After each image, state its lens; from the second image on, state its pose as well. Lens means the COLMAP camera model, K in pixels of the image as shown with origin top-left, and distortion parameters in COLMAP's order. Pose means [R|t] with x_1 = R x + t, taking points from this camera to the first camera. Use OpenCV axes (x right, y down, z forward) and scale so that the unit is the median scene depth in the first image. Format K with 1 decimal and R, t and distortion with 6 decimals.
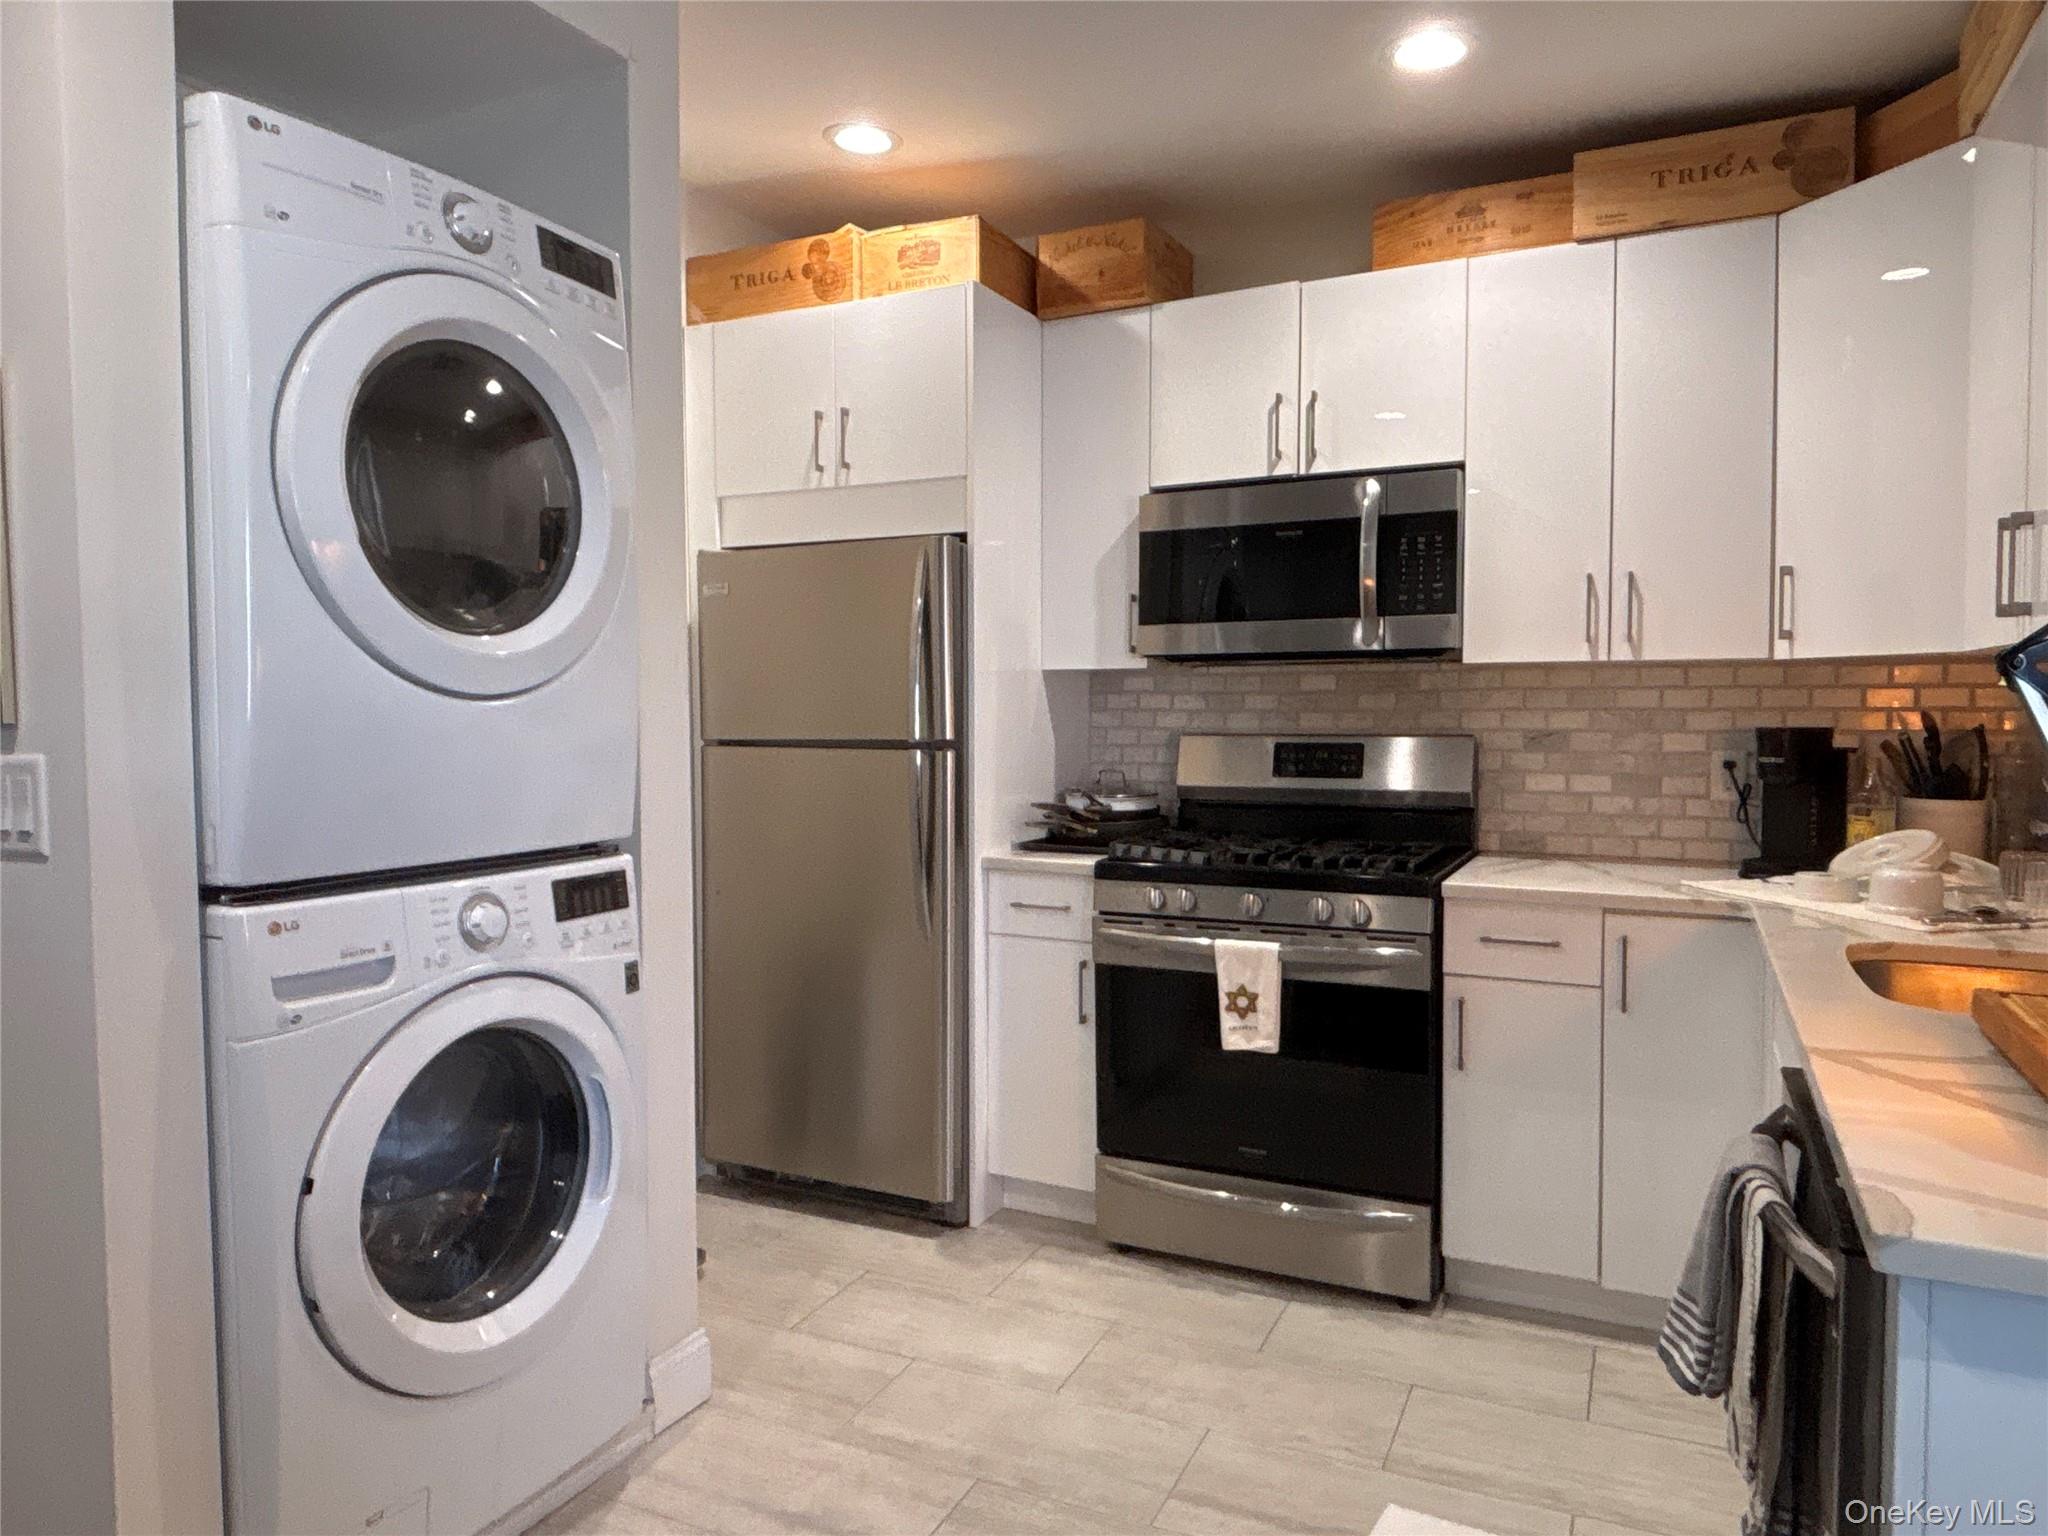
lens RADIAL K [[1330.7, 0, 1024.0], [0, 1330.7, 768.0], [0, 0, 1]] dist [0.060075, -0.081137]
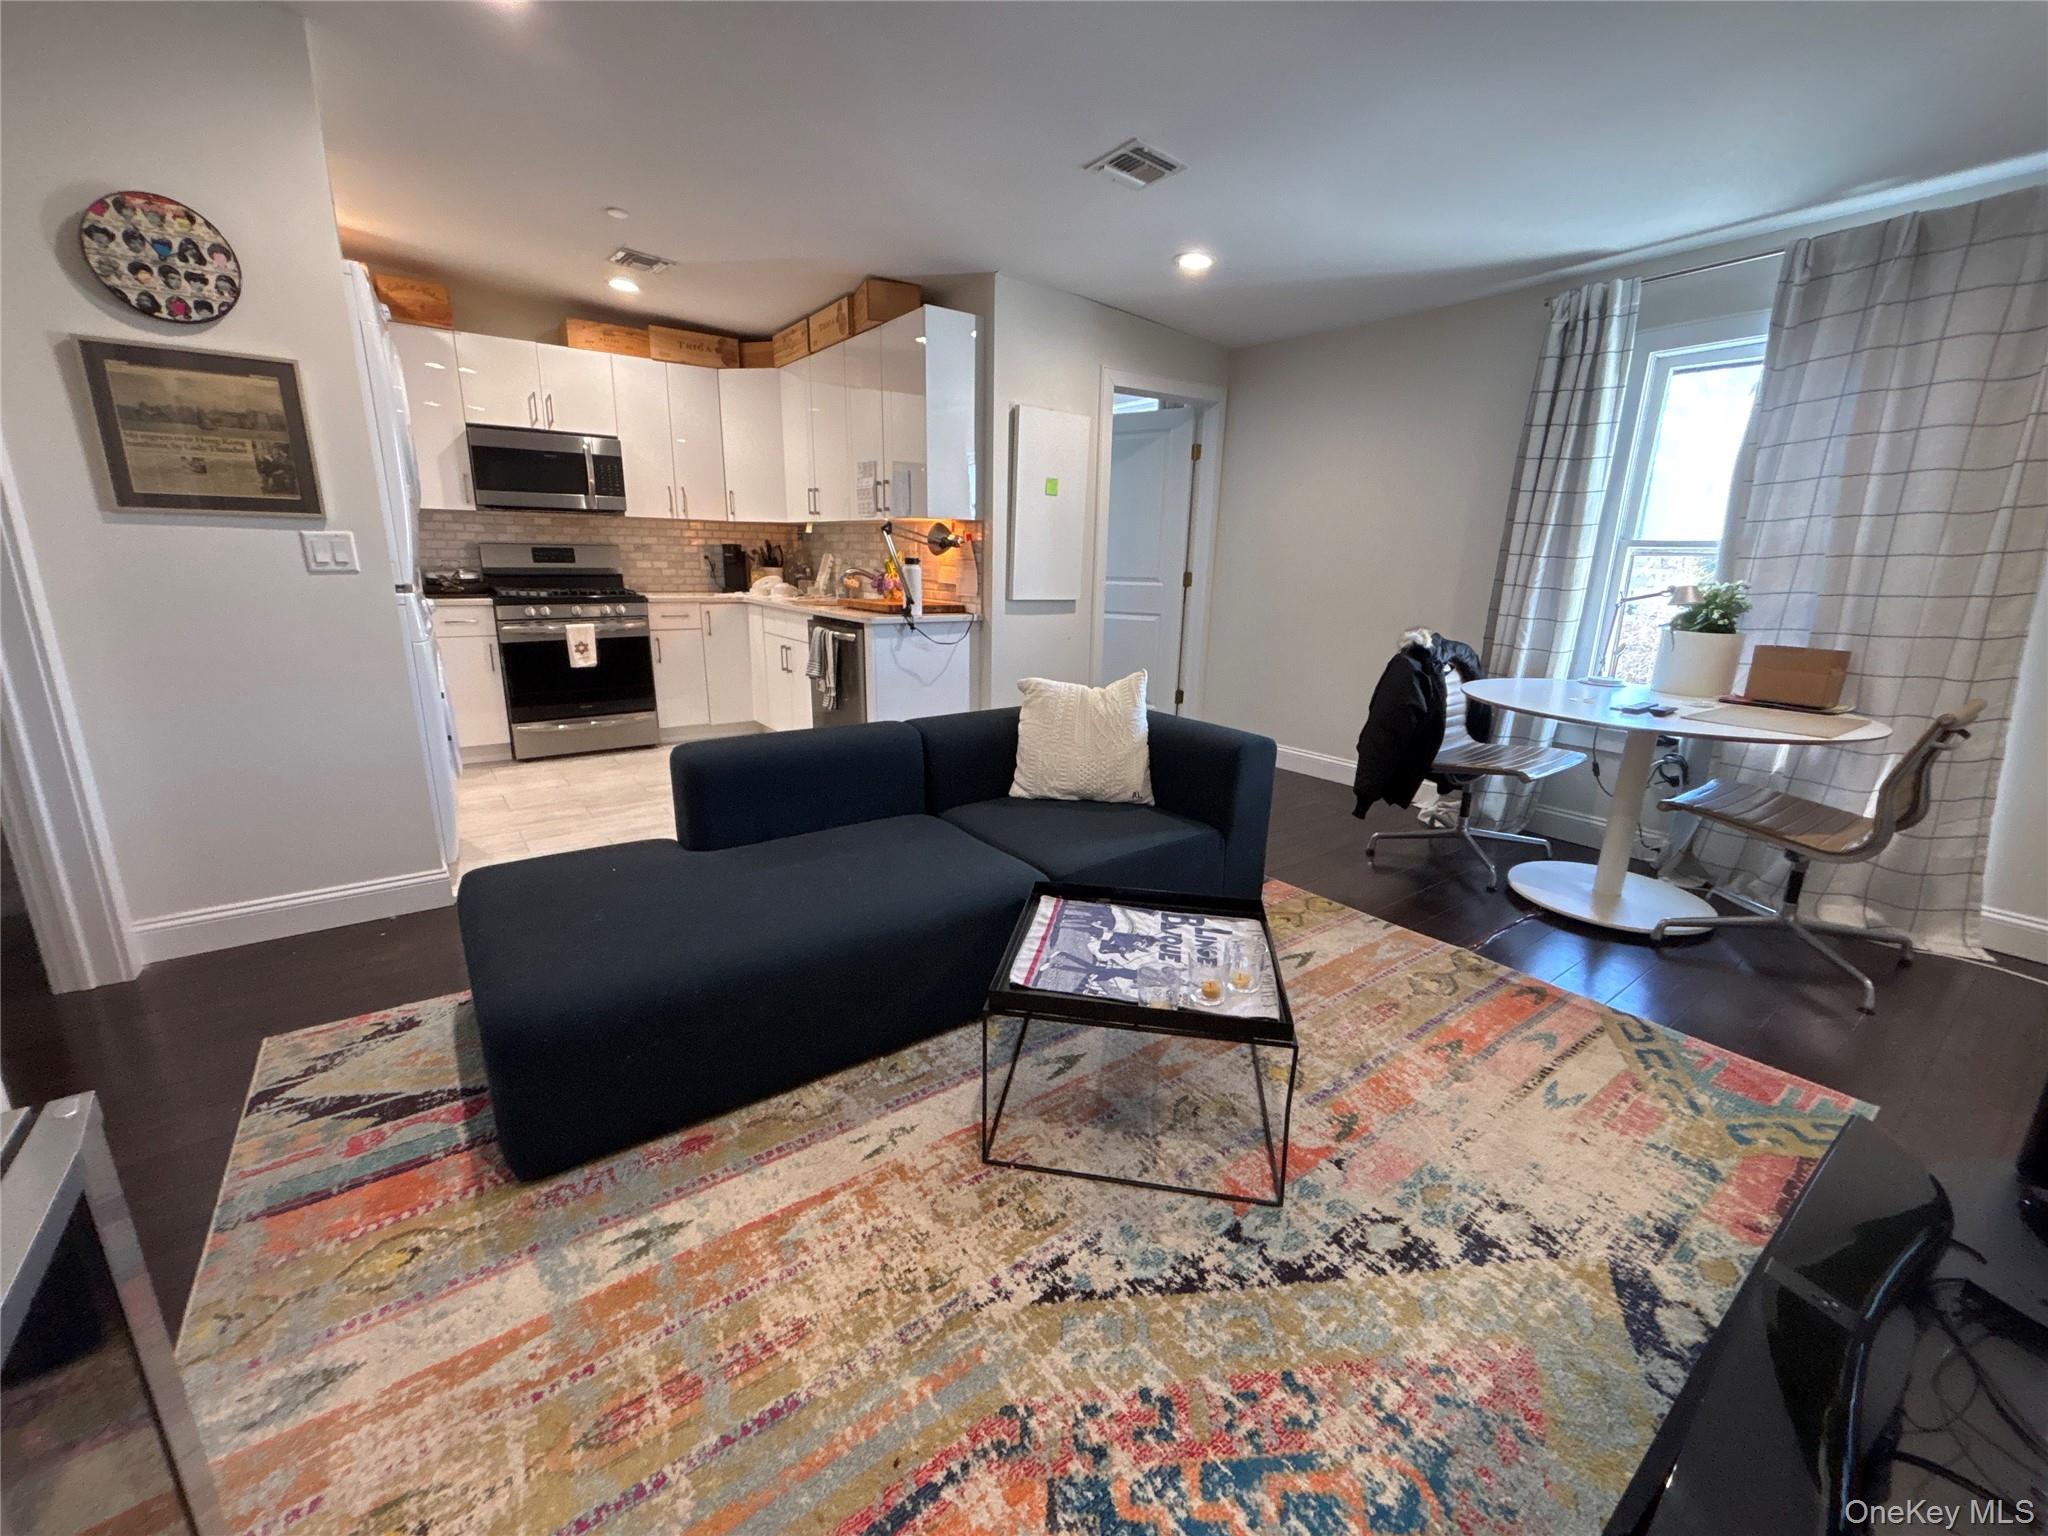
lens RADIAL K [[829.5, 0, 1019.1], [0, 829.5, 765.1], [0, 0, 1]] dist [-0.001746, -0.000024]
pose [[0.461990, -0.205561, 0.862734, -0.848386], [0.019532, 0.974891, 0.221825, 0.053630], [-0.886670, -0.085630, 0.454405, -0.489370]]
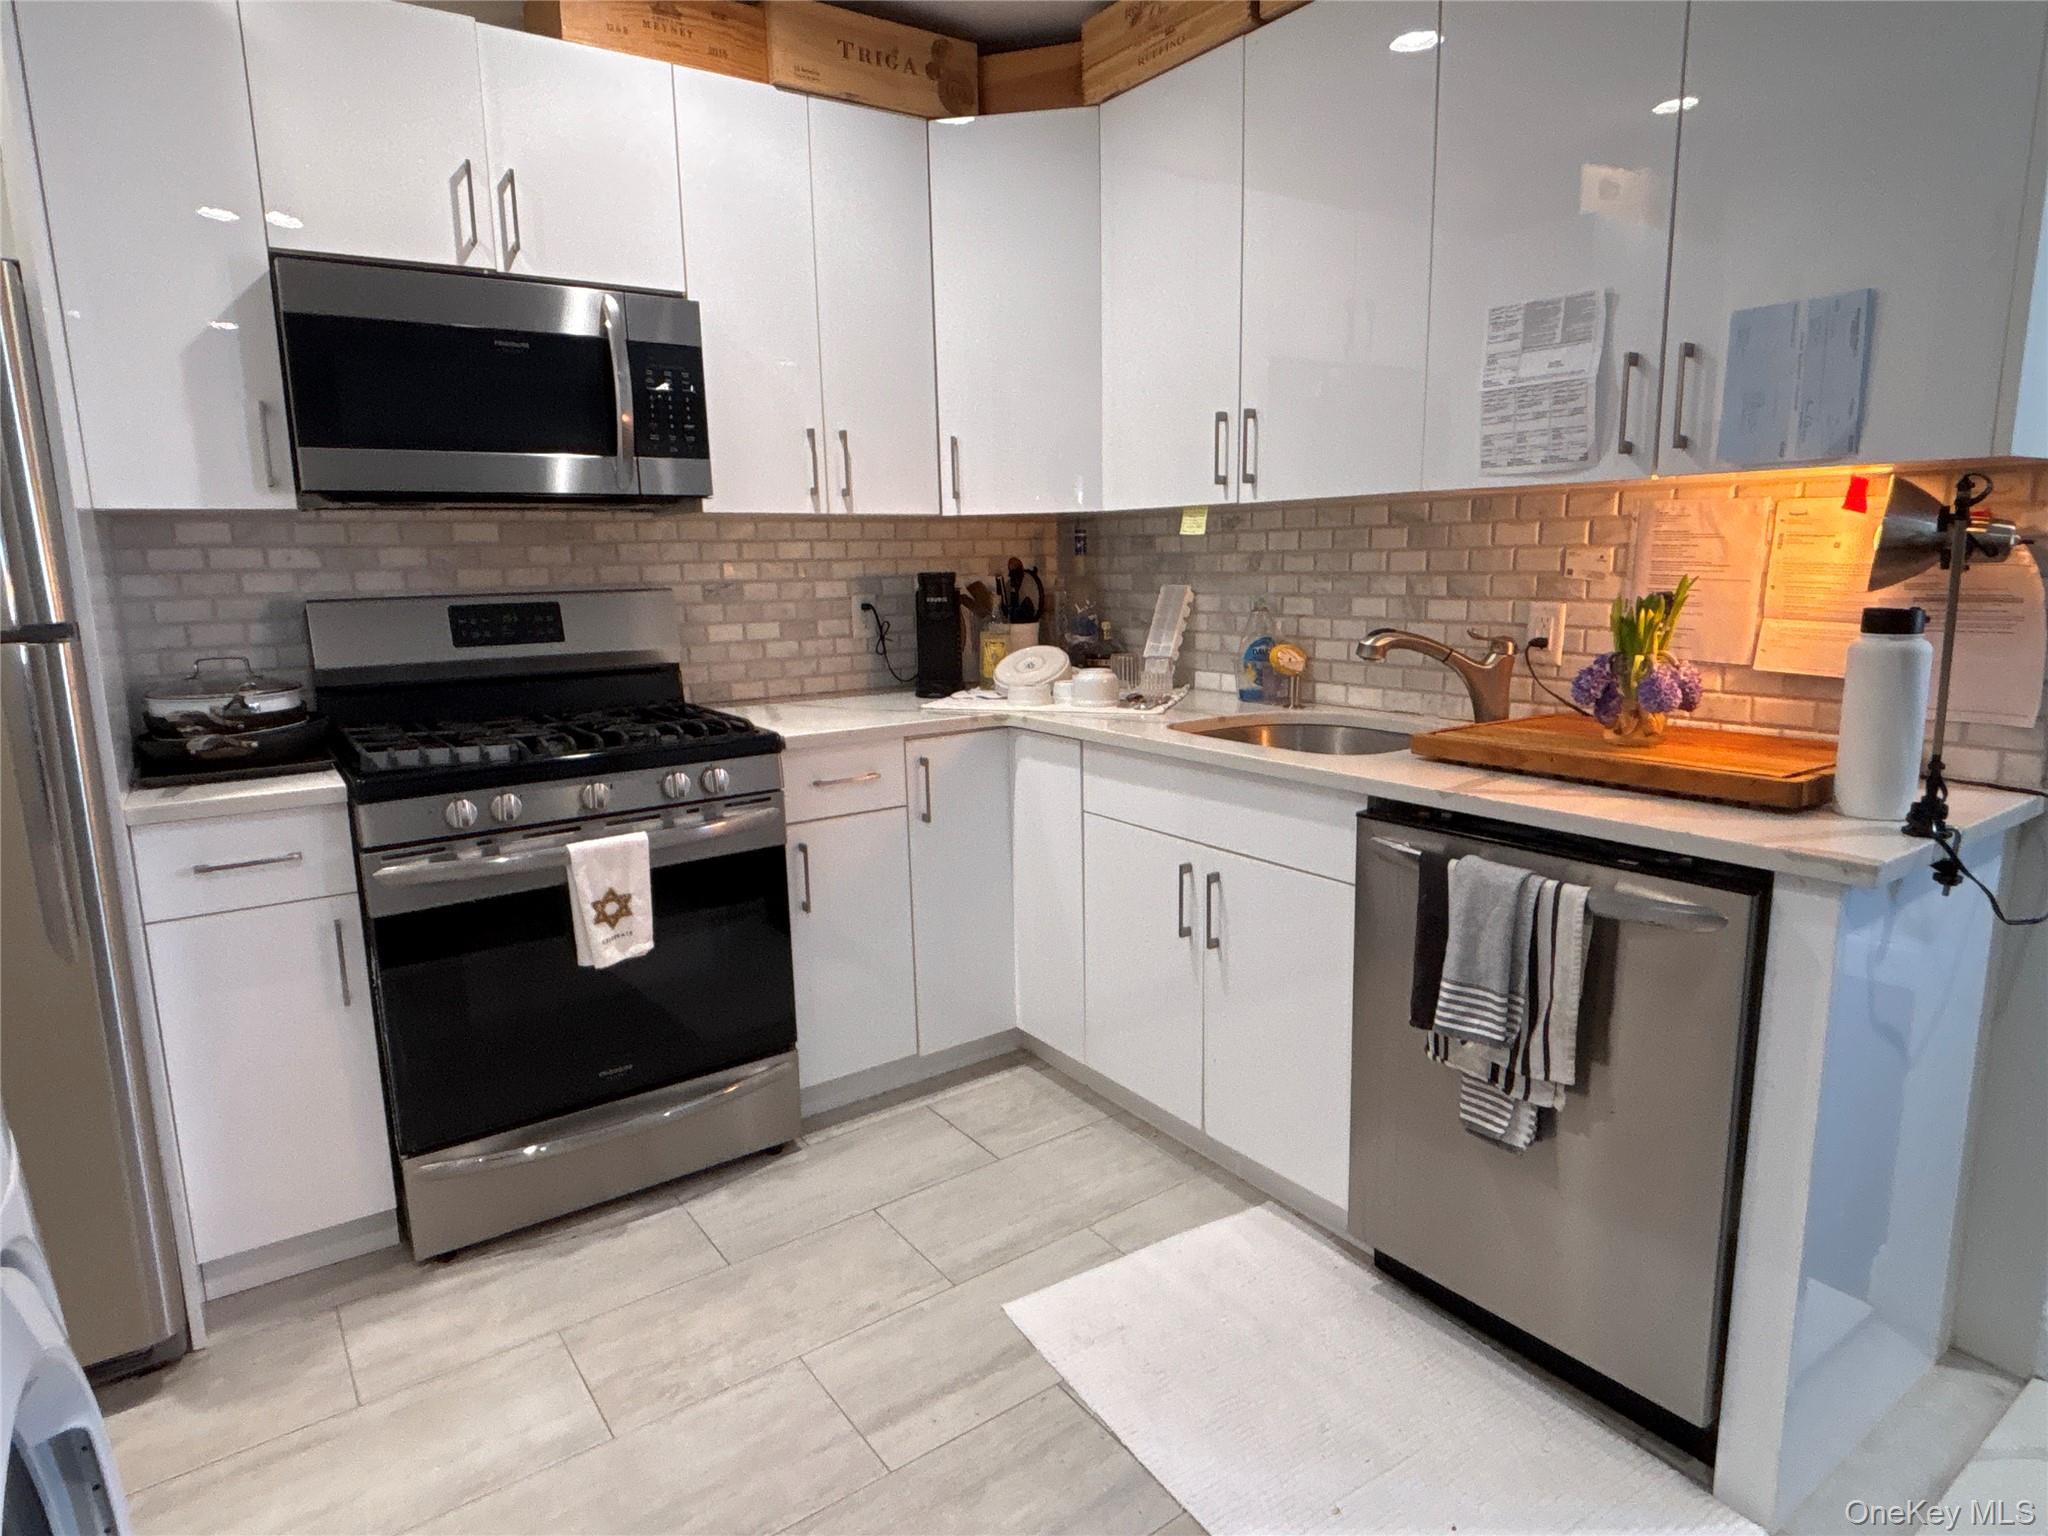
lens RADIAL K [[1176.3, 0, 1024.0], [0, 1176.3, 768.0], [0, 0, 1]] dist [0.014766, -0.002740]
pose [[0.482447, -0.162889, 0.860647, -0.331435], [0.058968, 0.986368, 0.153628, -0.013533], [-0.873938, -0.023366, 0.485475, 0.387122]]
